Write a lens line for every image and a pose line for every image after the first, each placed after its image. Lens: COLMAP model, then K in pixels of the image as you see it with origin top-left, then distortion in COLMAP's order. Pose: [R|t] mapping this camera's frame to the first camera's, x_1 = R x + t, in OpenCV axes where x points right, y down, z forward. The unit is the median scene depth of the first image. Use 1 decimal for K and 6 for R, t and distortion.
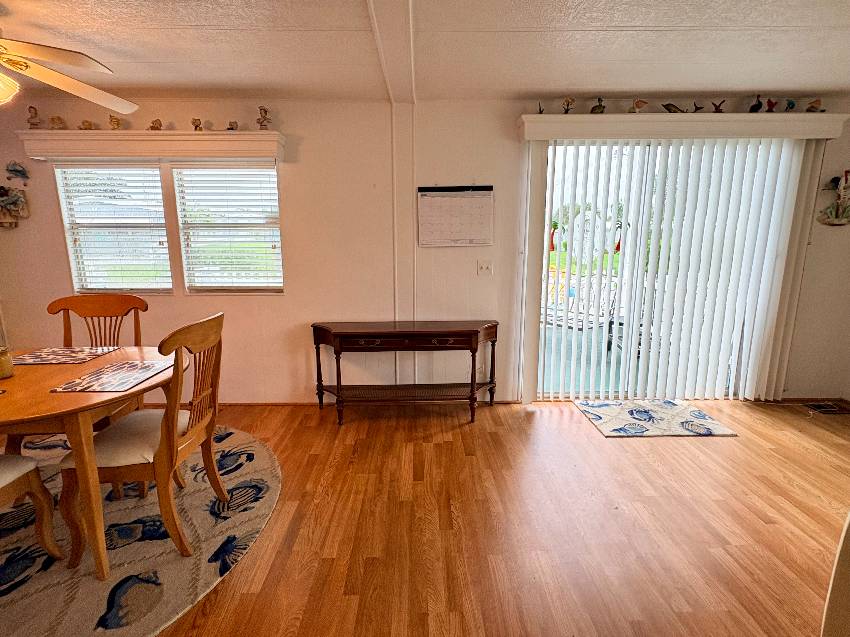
lens RADIAL K [[434.3, 0, 427.9], [0, 434.3, 318.6], [0, 0, 1]] dist [-0.011798, 0.001811]
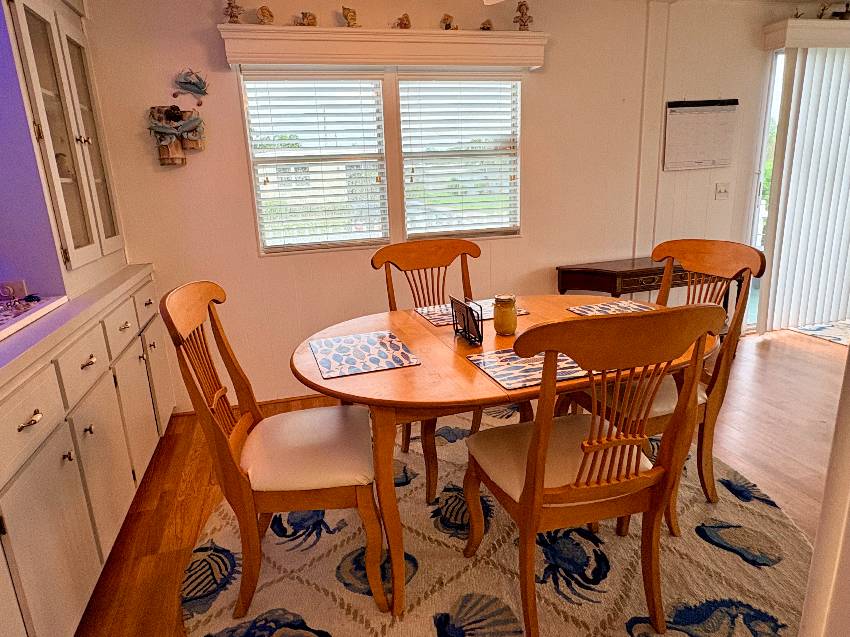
lens RADIAL K [[543.0, 0, 422.8], [0, 543.0, 319.8], [0, 0, 1]] dist [-0.009272, 0.006182]
pose [[0.969977, -0.102805, 0.220398, -0.794064], [0.089164, 0.993483, 0.070996, 0.014872], [-0.226261, -0.049213, 0.972823, 0.019780]]
